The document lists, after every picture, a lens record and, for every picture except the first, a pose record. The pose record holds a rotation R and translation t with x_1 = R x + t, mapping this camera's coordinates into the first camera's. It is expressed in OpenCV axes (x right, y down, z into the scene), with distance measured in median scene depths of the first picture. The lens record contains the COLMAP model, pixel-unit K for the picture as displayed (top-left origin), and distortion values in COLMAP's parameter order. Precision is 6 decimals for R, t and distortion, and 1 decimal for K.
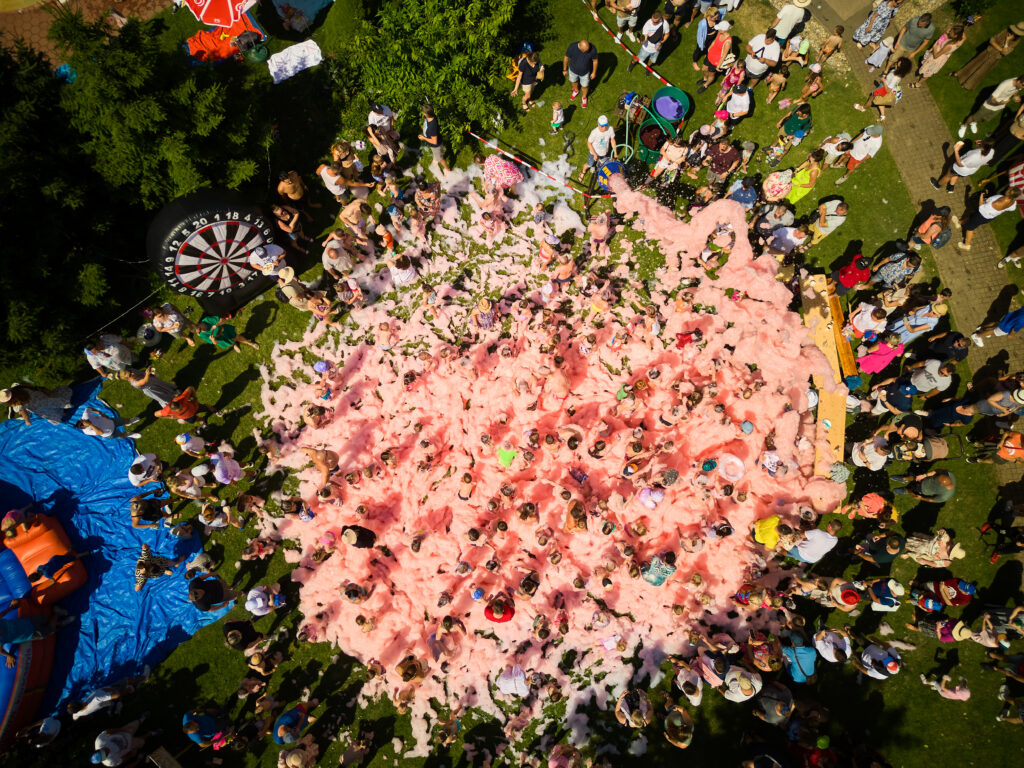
lens RADIAL K [[724.3, 0, 513.5], [0, 724.3, 384.3], [0, 0, 1]] dist [0.030585, 0.004824]
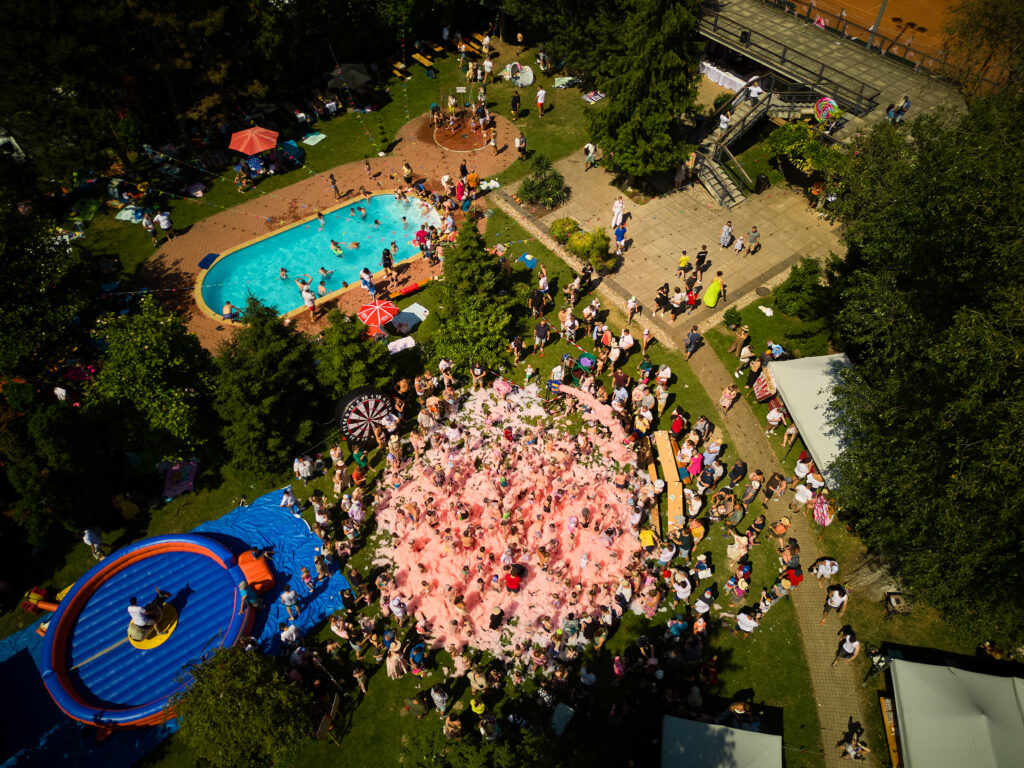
lens RADIAL K [[724.3, 0, 511.3], [0, 724.3, 383.5], [0, 0, 1]] dist [0.030585, 0.004824]
pose [[0.999952, -0.000233, 0.009843, -0.018522], [0.004799, 0.884447, -0.466616, 0.680259], [-0.008597, 0.466640, 0.884405, -0.837626]]
